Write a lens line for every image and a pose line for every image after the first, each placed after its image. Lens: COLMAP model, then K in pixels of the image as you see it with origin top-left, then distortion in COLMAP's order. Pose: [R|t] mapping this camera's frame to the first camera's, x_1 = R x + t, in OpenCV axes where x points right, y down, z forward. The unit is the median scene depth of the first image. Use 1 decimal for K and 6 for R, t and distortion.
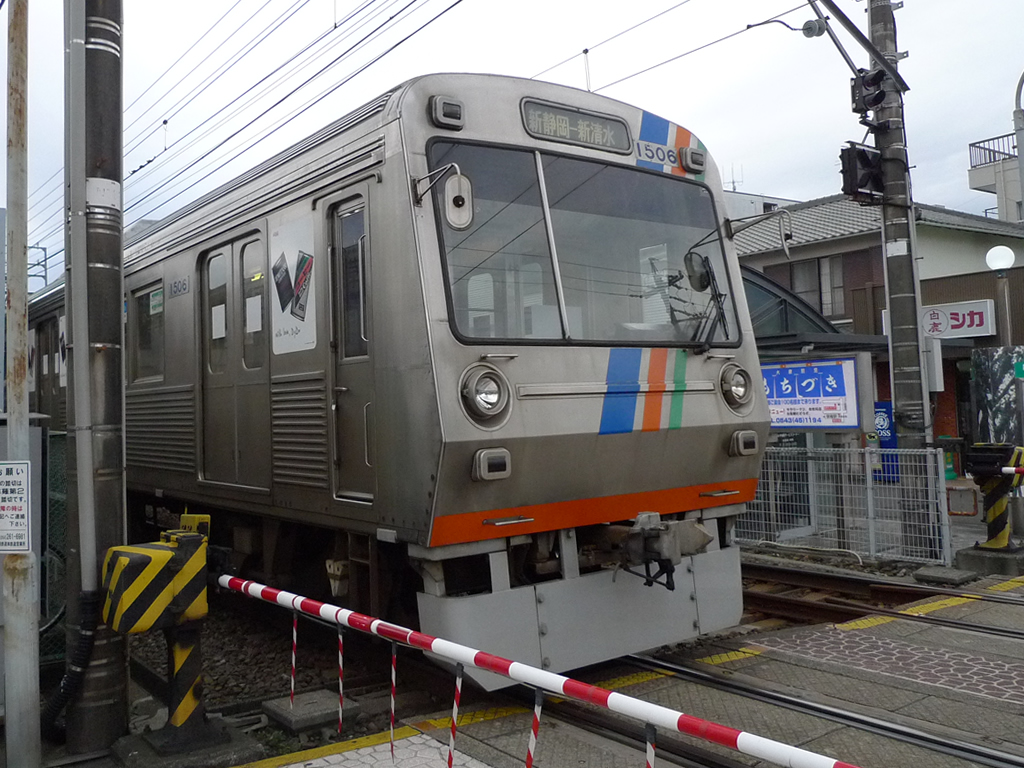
lens RADIAL K [[921.5, 0, 415.4], [0, 921.5, 348.7], [0, 0, 1]] dist [-0.009691, -0.004594]
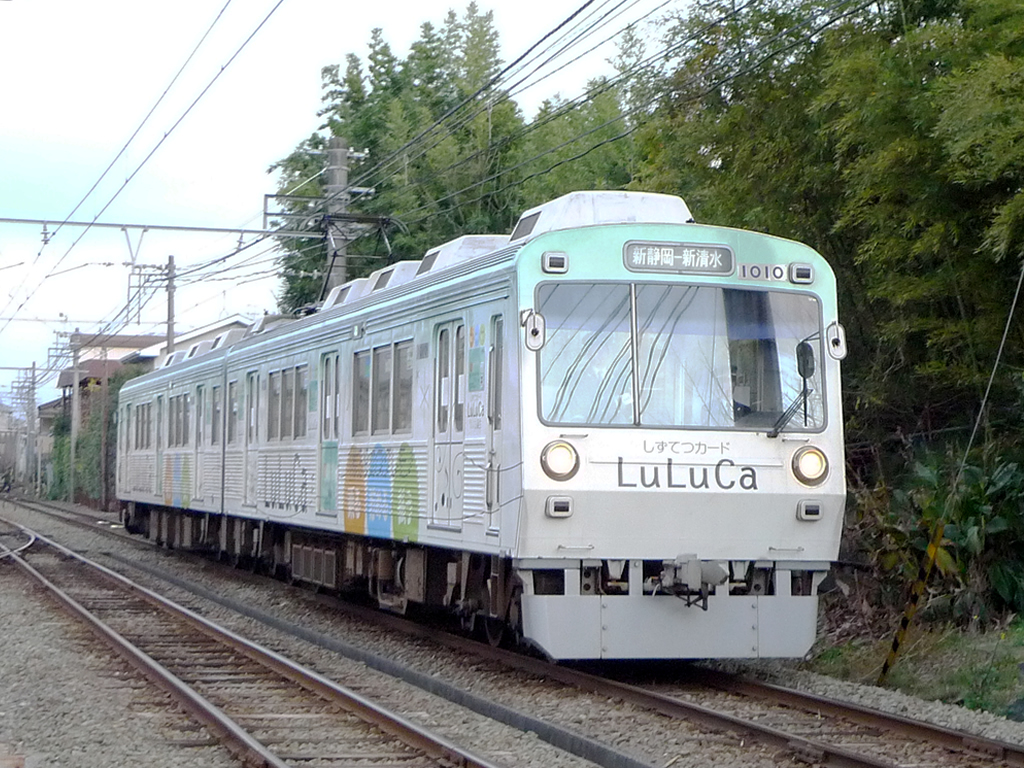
lens RADIAL K [[2527.4, 0, 512.0], [0, 2527.4, 384.0], [0, 0, 1]] dist [0.013466, 0.060666]
pose [[0.939401, 0.041058, -0.340352, 1.253244], [-0.032003, 0.998970, 0.032176, -0.182865], [0.341322, -0.019334, 0.939748, -2.586459]]
